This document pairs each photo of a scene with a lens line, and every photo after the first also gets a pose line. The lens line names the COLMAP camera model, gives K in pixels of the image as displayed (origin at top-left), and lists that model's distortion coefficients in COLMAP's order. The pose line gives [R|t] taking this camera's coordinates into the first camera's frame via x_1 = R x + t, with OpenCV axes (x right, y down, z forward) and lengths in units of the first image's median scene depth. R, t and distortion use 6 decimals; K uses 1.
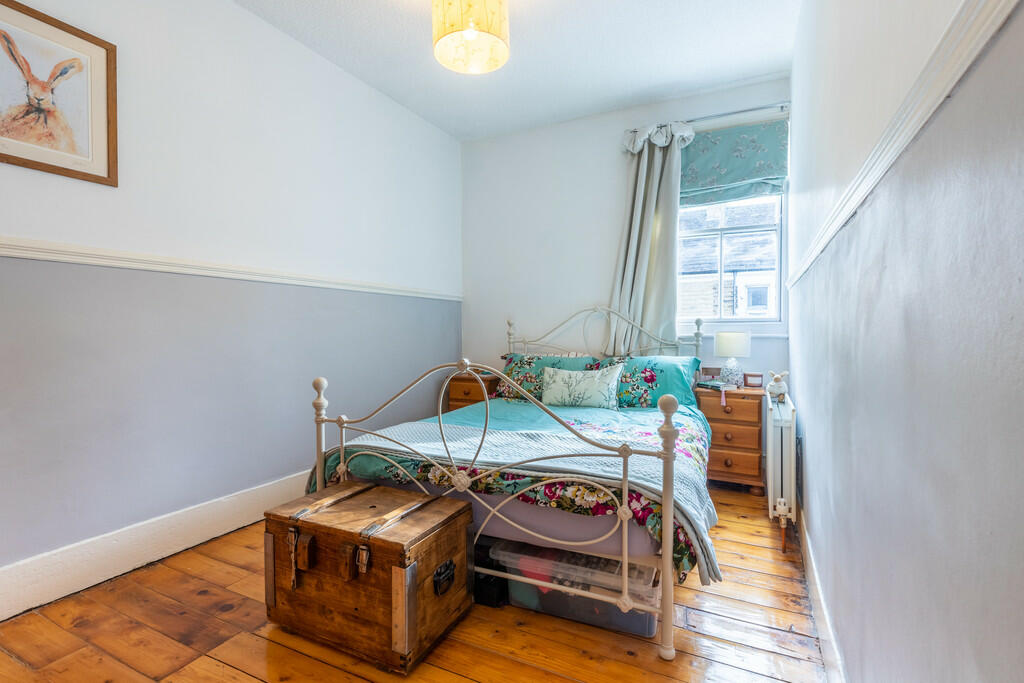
lens RADIAL K [[481.1, 0, 515.4], [0, 481.1, 341.2], [0, 0, 1]] dist [0.001647, 0.000073]
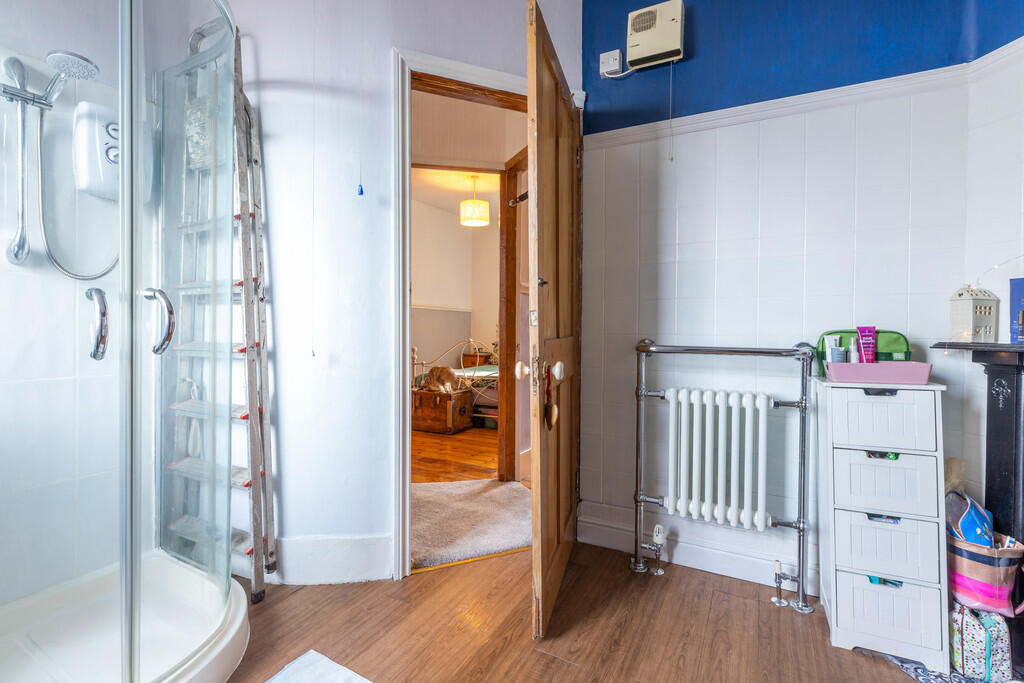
lens RADIAL K [[481.1, 0, 511.2], [0, 481.1, 336.1], [0, 0, 1]] dist [0.001647, 0.000073]
pose [[0.999460, 0.009471, -0.031452, 0.234797], [-0.009492, 0.999955, -0.000491, 0.015152], [0.031446, 0.000789, 0.999505, -1.900157]]
